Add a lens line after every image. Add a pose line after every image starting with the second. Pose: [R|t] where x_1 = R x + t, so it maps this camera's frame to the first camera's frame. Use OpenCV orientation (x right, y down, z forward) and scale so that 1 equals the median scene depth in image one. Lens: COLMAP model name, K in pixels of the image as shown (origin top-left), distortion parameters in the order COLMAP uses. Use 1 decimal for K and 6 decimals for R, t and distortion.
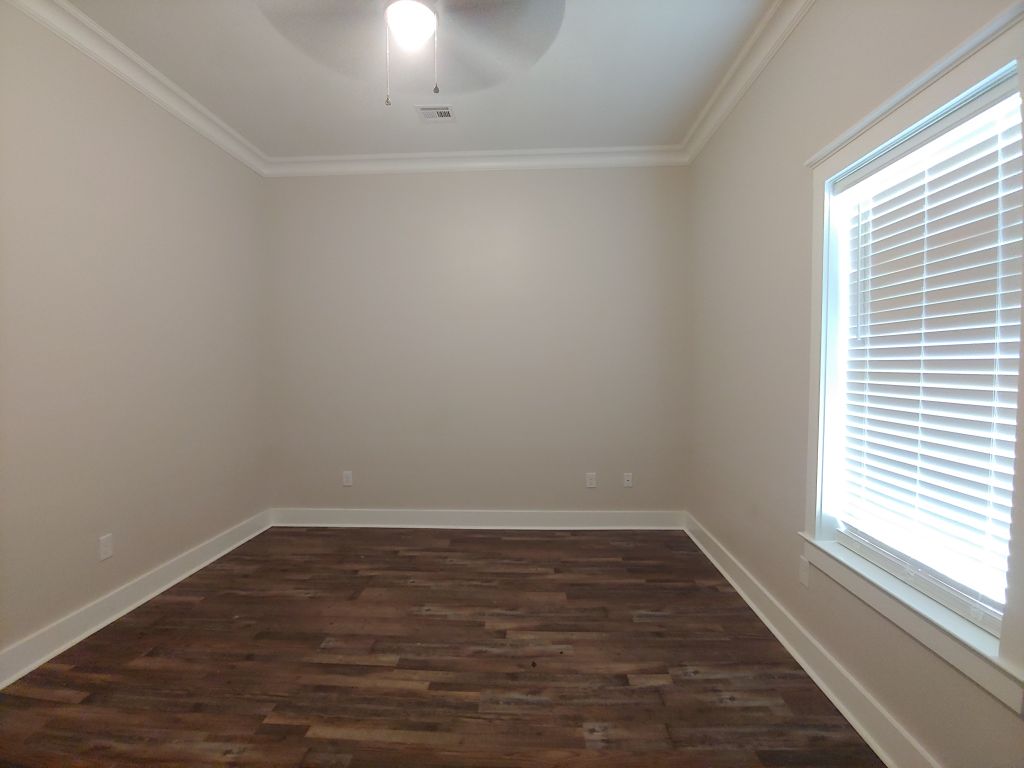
lens RADIAL K [[515.5, 0, 512.0], [0, 515.5, 384.0], [0, 0, 1]] dist [-0.018205, -0.000096]
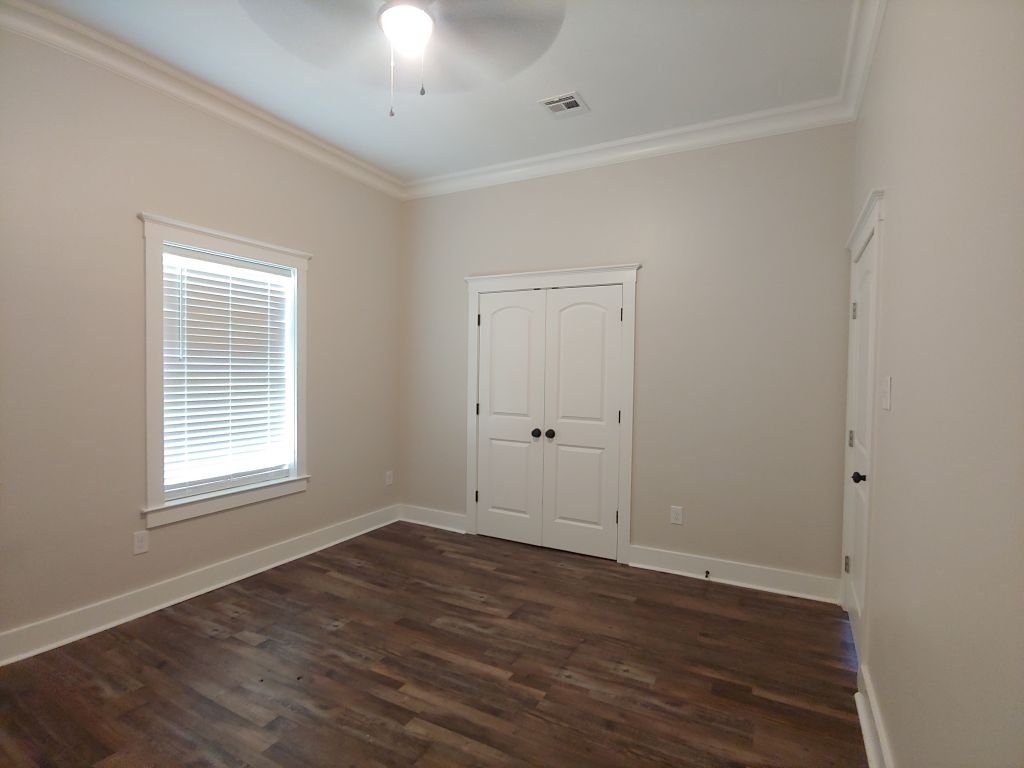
lens RADIAL K [[515.5, 0, 512.0], [0, 515.5, 384.0], [0, 0, 1]] dist [-0.018205, -0.000096]
pose [[-0.906498, -0.021690, 0.421653, -0.830617], [0.004776, 0.998089, 0.061611, -0.095675], [-0.422183, 0.057864, -0.904662, 1.897294]]
